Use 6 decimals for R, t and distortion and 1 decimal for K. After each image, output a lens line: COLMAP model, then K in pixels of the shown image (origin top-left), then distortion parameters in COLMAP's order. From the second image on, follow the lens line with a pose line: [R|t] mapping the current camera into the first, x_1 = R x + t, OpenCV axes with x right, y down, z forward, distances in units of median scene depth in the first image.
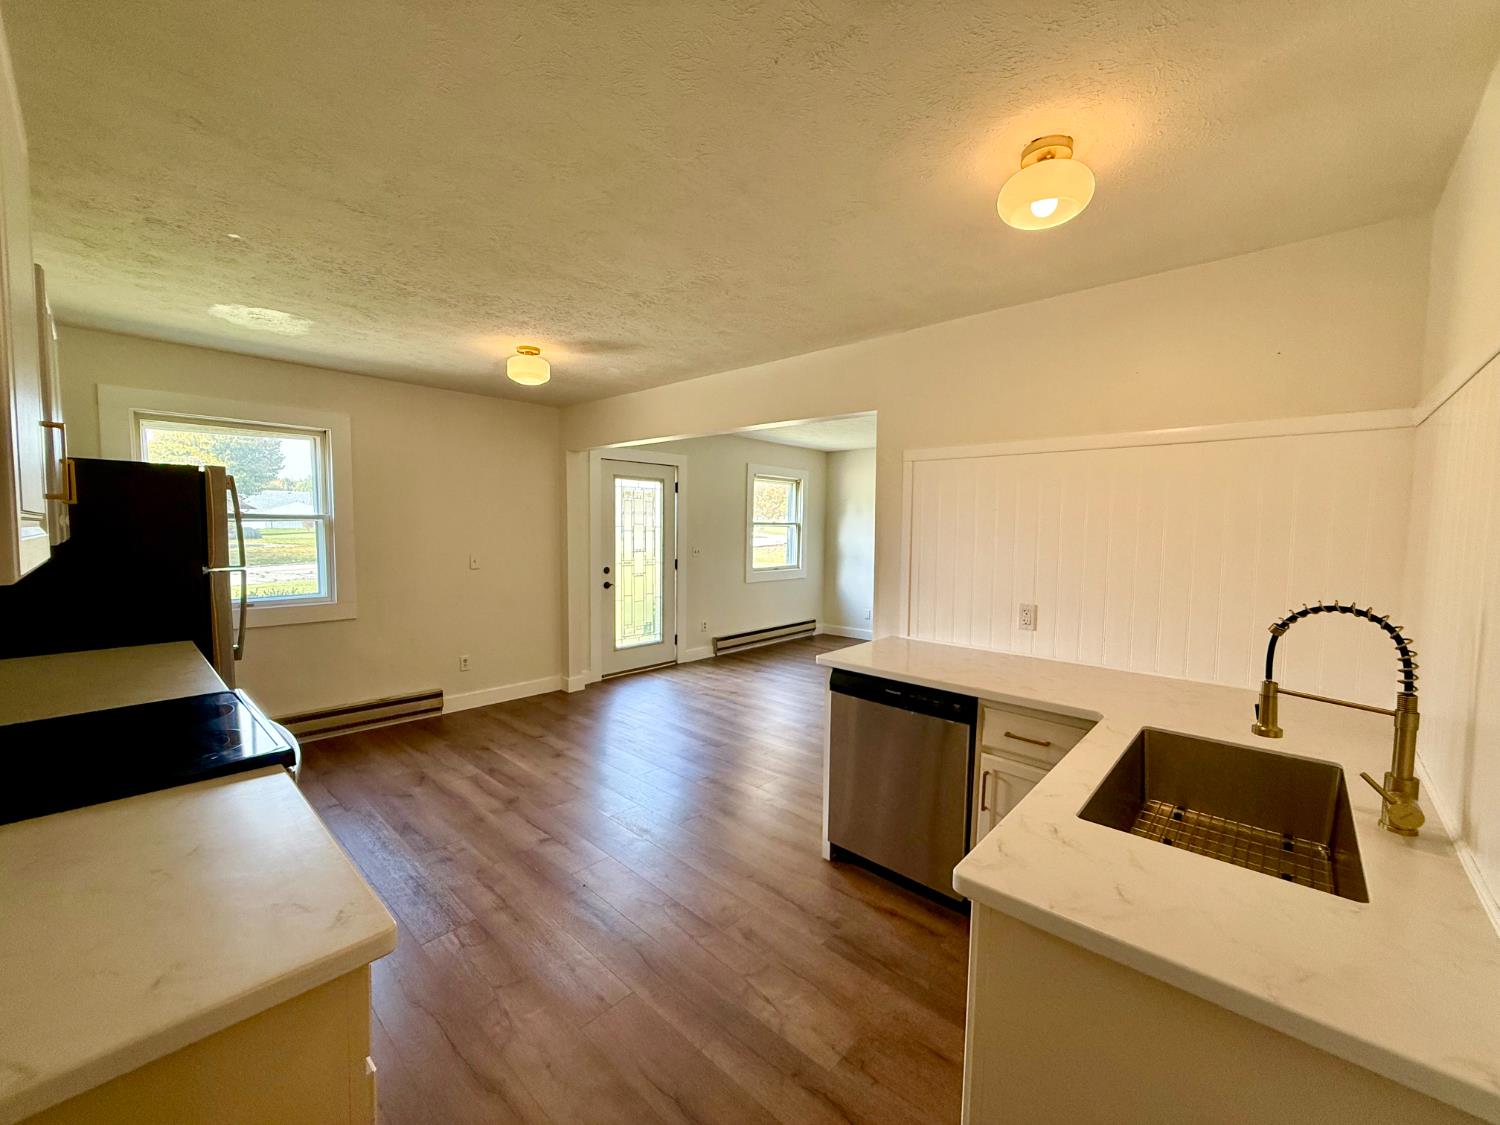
lens RADIAL K [[597.6, 0, 746.7], [0, 597.6, 563.6], [0, 0, 1]] dist [0.000557, -0.000182]
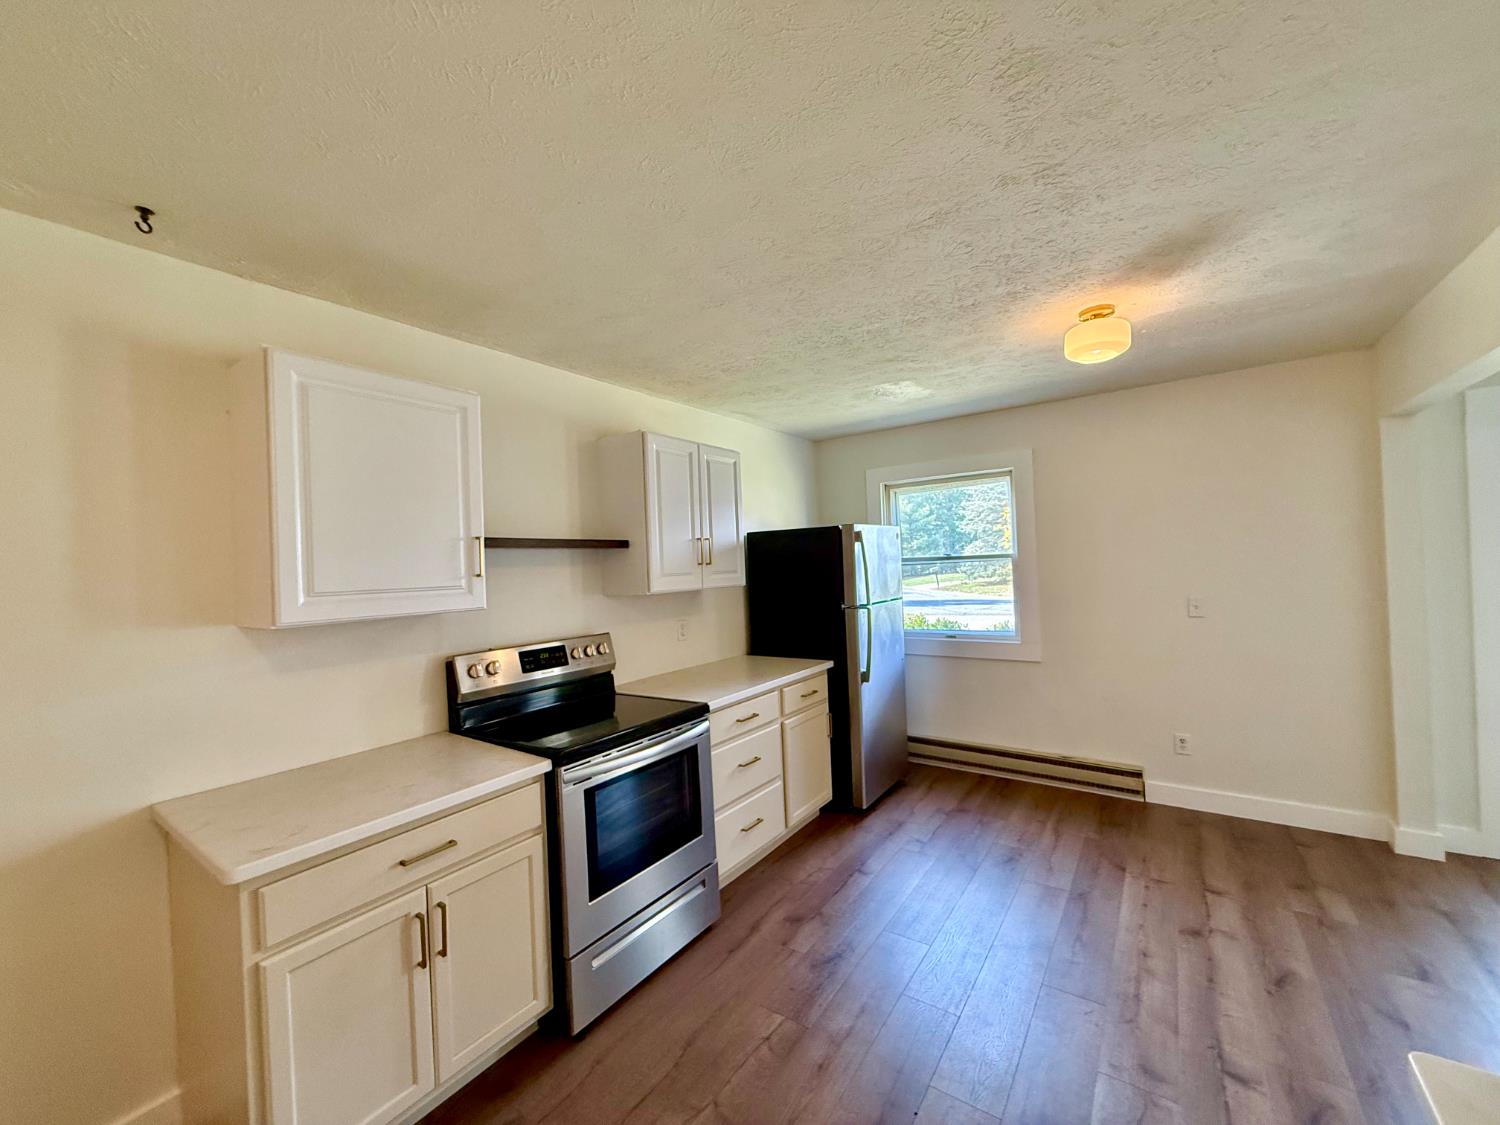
lens RADIAL K [[597.6, 0, 746.7], [0, 597.6, 563.6], [0, 0, 1]] dist [0.000557, -0.000182]
pose [[0.132715, -0.017168, -0.991006, 0.246937], [-0.020705, 0.999584, -0.020090, -0.038343], [0.990938, 0.023185, 0.132304, 0.468730]]
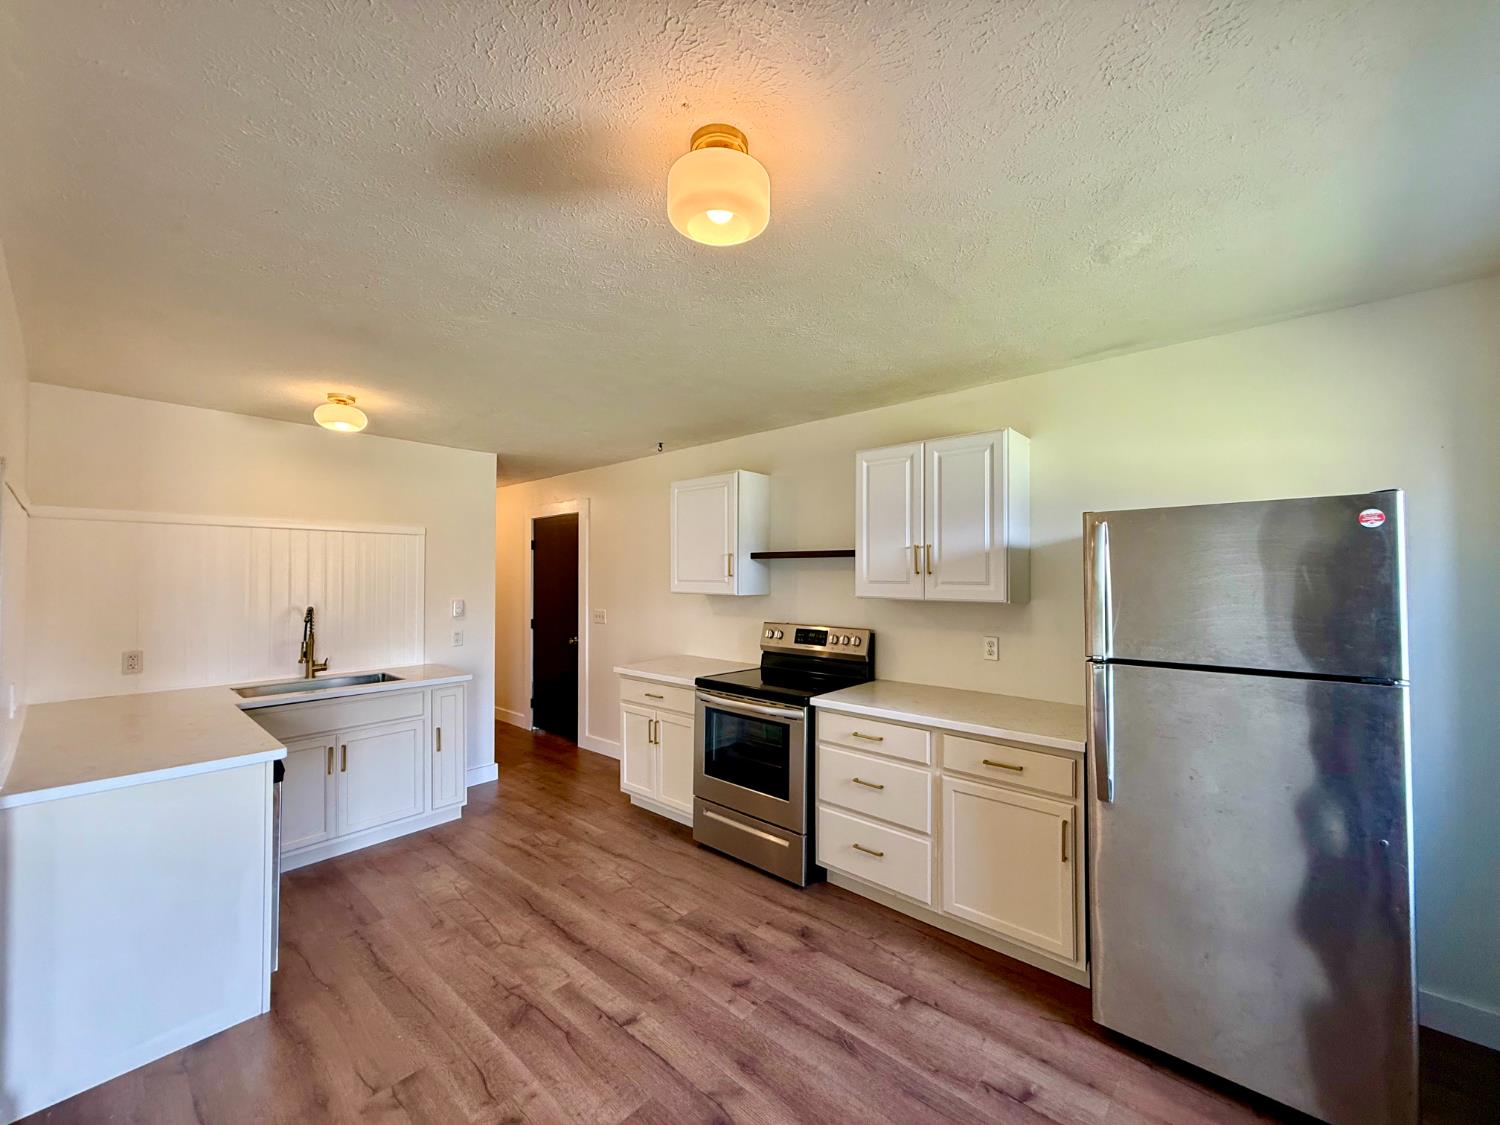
lens RADIAL K [[597.6, 0, 746.7], [0, 597.6, 563.6], [0, 0, 1]] dist [0.000557, -0.000182]
pose [[-0.999663, -0.009806, -0.024019, -0.344042], [-0.010874, 0.998939, 0.044759, -0.098088], [0.023555, 0.045005, -0.998709, 1.286151]]
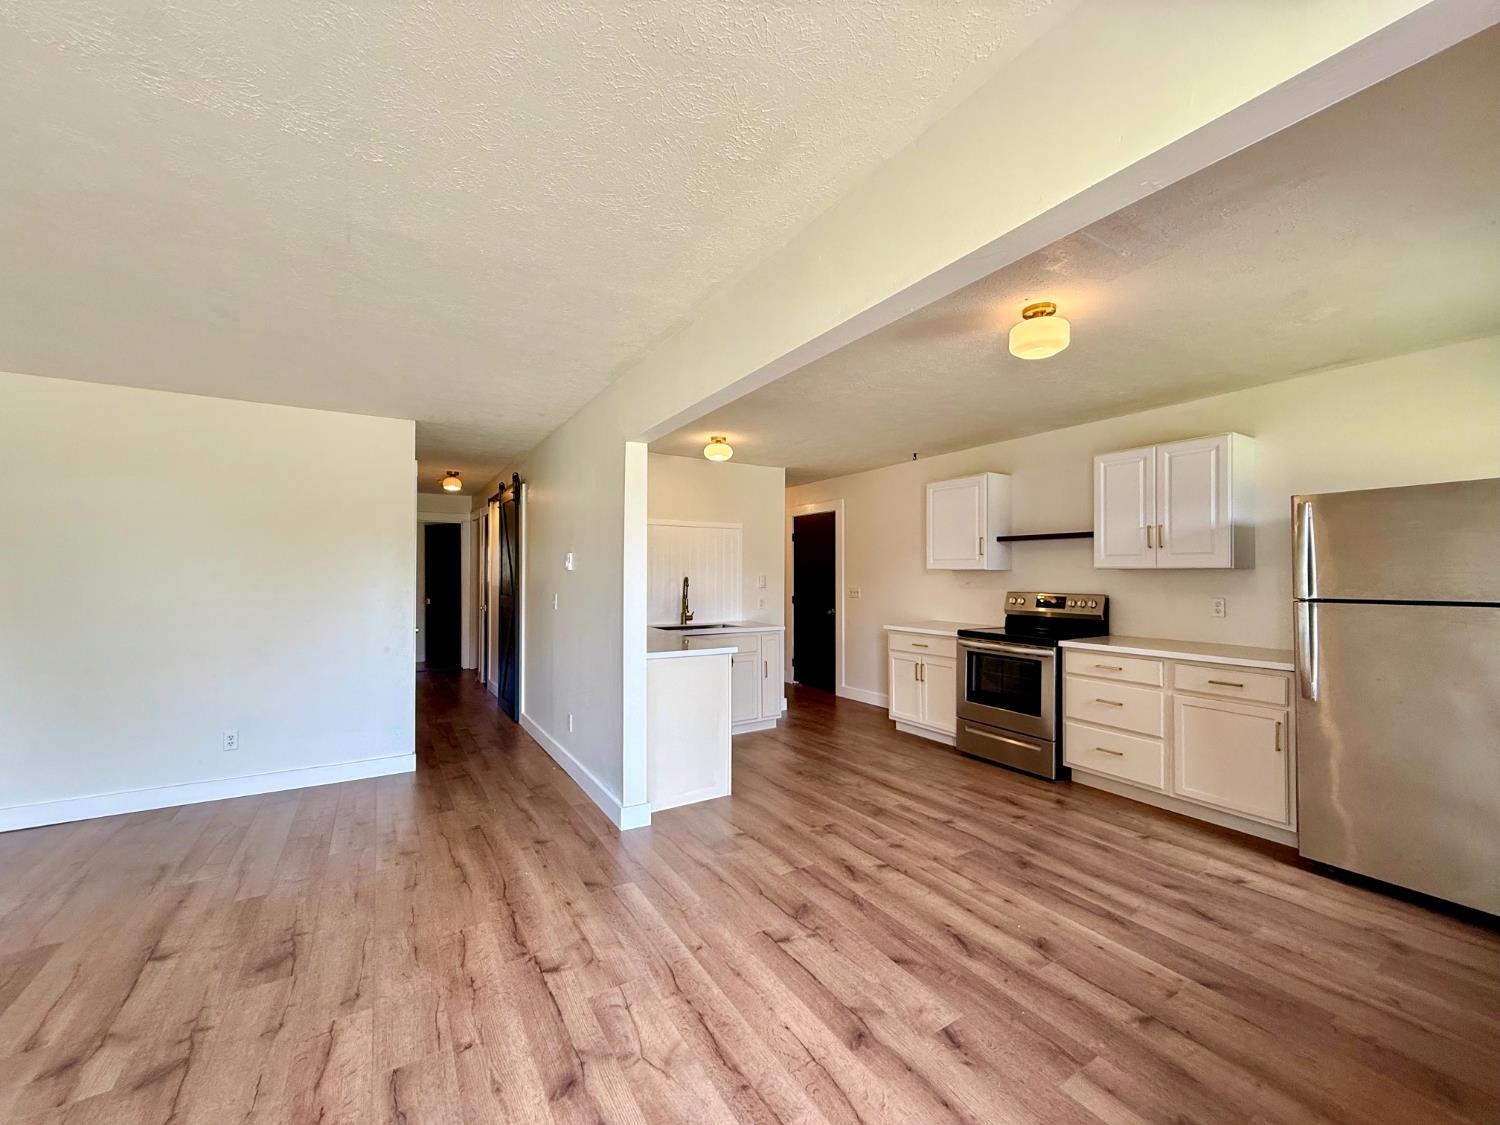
lens RADIAL K [[597.6, 0, 746.7], [0, 597.6, 563.6], [0, 0, 1]] dist [0.000557, -0.000182]
pose [[-0.963371, -0.006961, 0.268080, -0.200269], [0.005934, 0.998865, 0.047261, -0.077854], [-0.268105, 0.047120, -0.962237, 1.667874]]
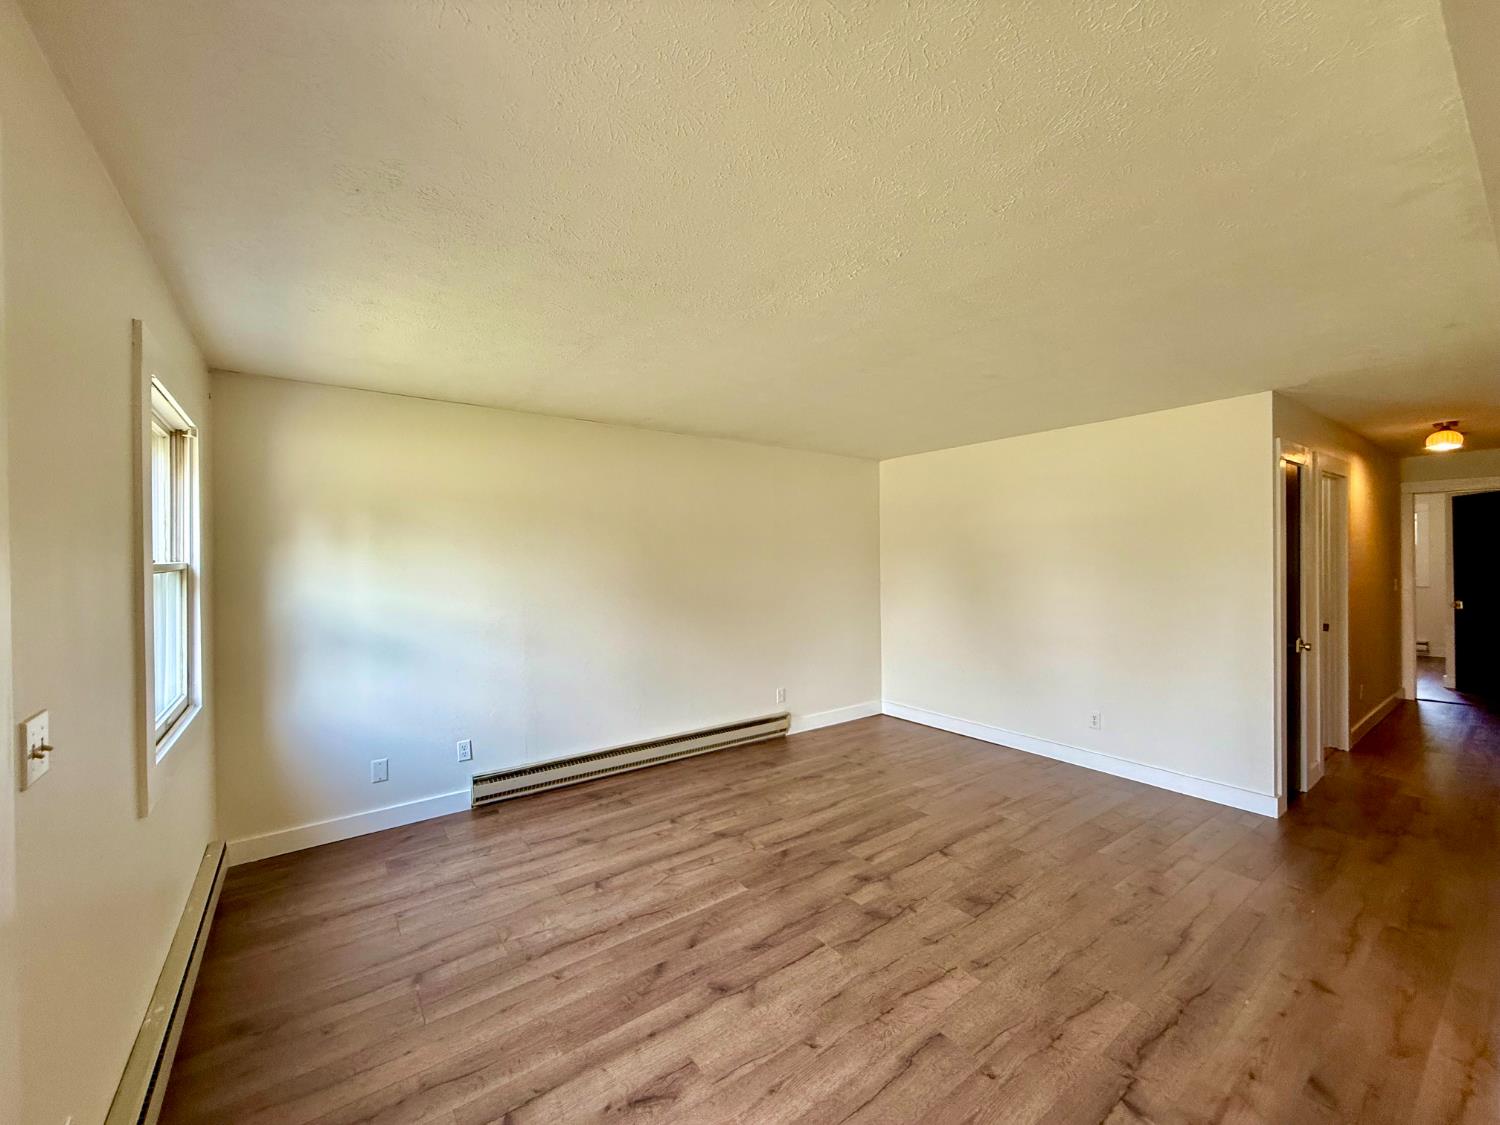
lens RADIAL K [[597.6, 0, 746.7], [0, 597.6, 563.6], [0, 0, 1]] dist [0.000557, -0.000182]
pose [[0.194025, -0.019040, 0.980812, -0.357256], [0.075333, 0.997149, 0.004455, -0.096953], [-0.978100, 0.073023, 0.194906, 1.360101]]
